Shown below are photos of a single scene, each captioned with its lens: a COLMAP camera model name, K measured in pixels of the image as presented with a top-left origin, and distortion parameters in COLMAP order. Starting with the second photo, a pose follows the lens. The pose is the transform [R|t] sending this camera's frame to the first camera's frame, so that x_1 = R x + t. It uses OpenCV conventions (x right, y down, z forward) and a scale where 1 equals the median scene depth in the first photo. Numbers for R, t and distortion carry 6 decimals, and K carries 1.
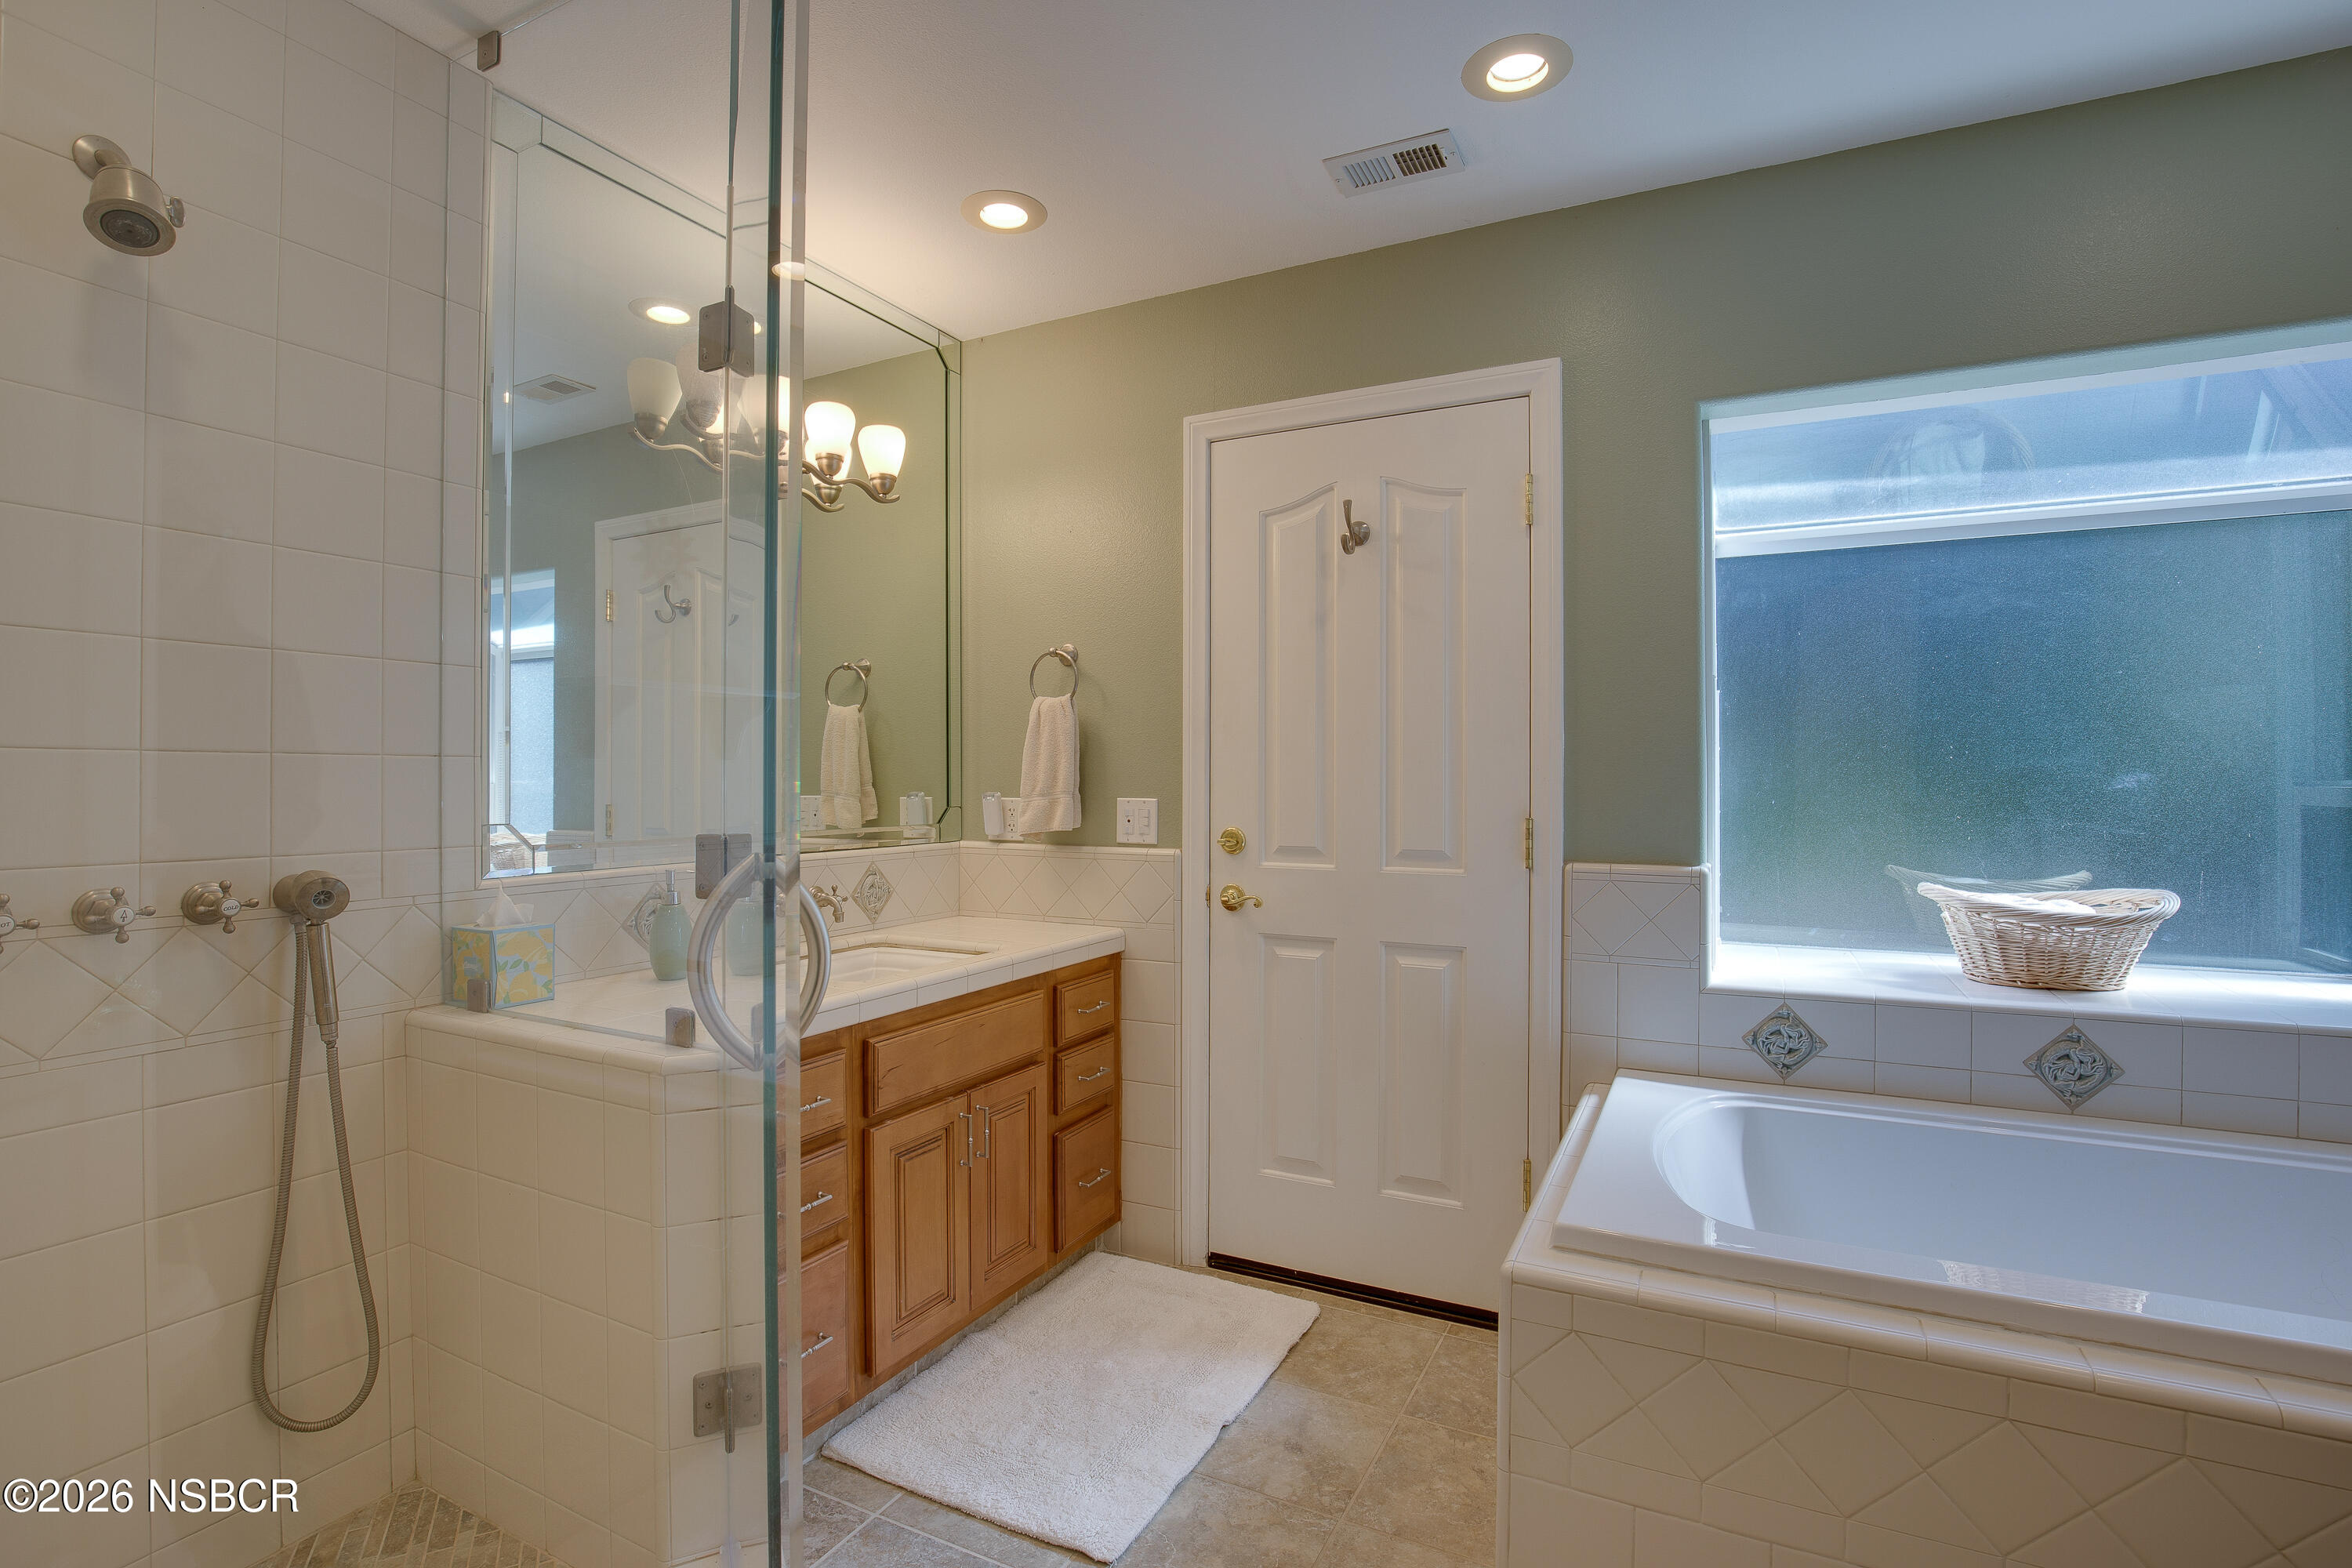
lens RADIAL K [[1114.8, 0, 1176.0], [0, 1114.8, 784.0], [0, 0, 1]] dist [-0.028045, 0.000106]
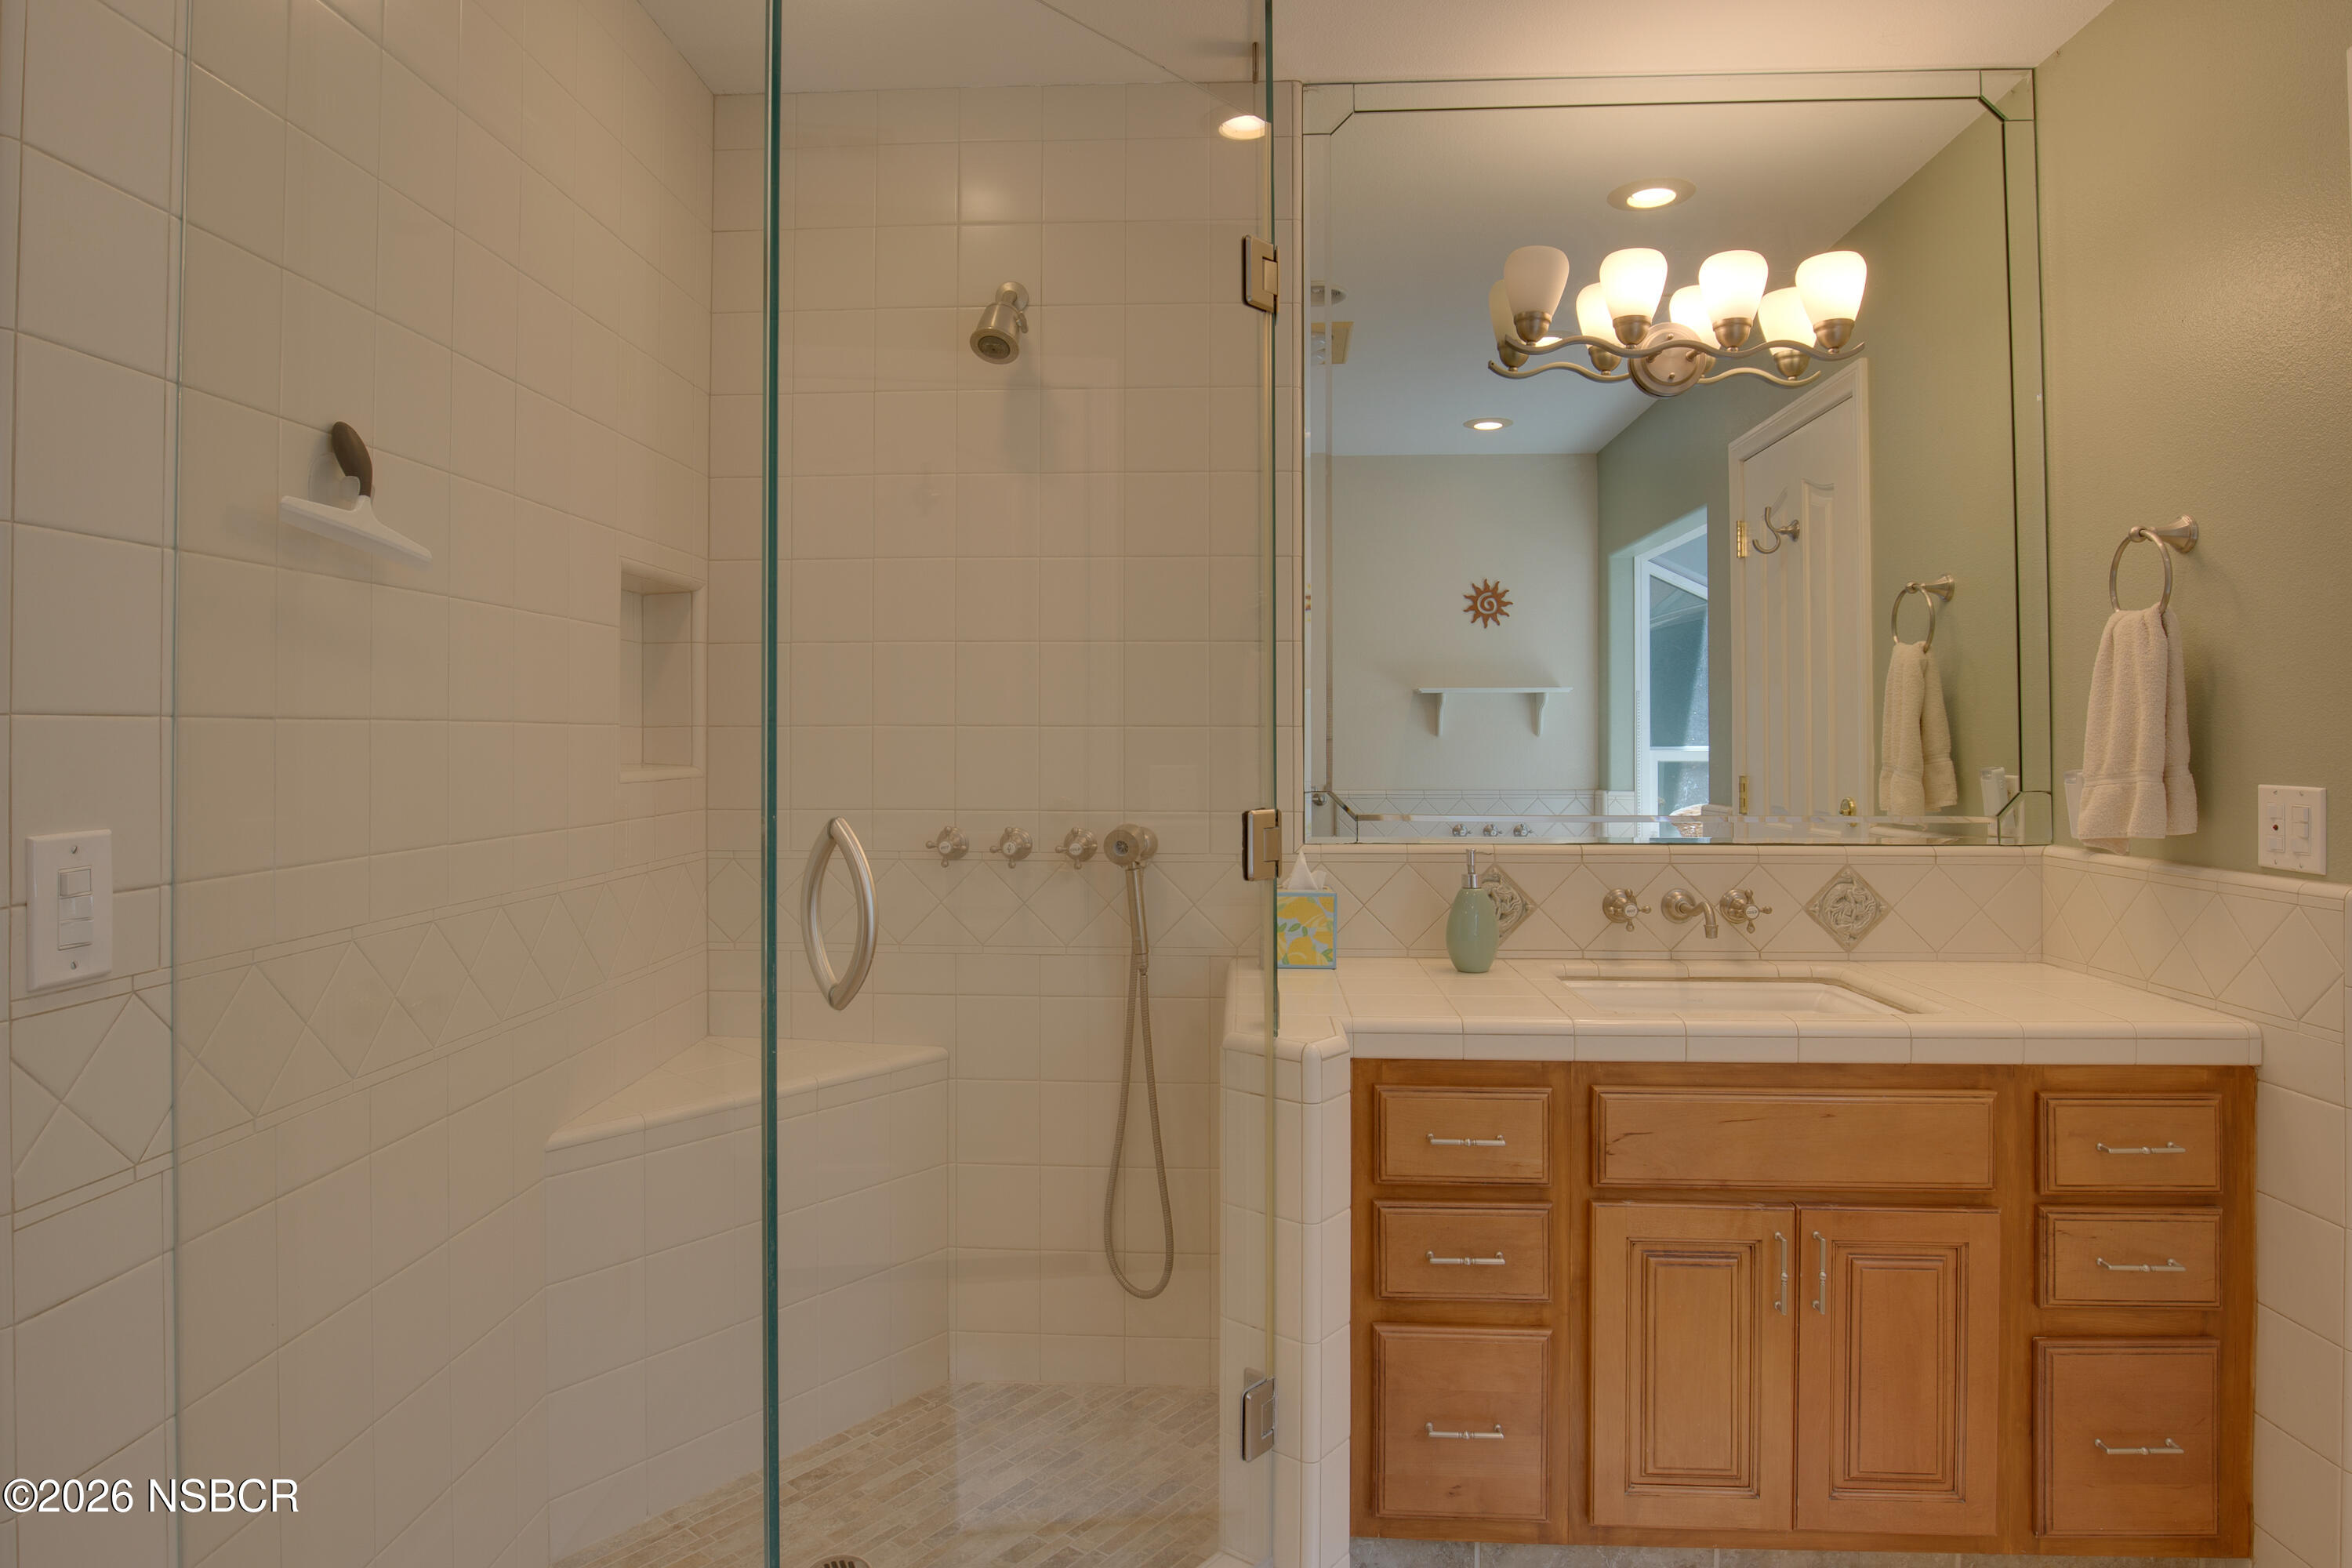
lens RADIAL K [[1368.2, 0, 1171.3], [0, 1368.2, 728.1], [0, 0, 1]] dist [-0.032354, 0.000819]
pose [[0.395346, -0.008792, -0.918490, 0.361766], [-0.004560, 0.999923, -0.011534, -0.005354], [0.918521, 0.008748, 0.395276, 0.265311]]
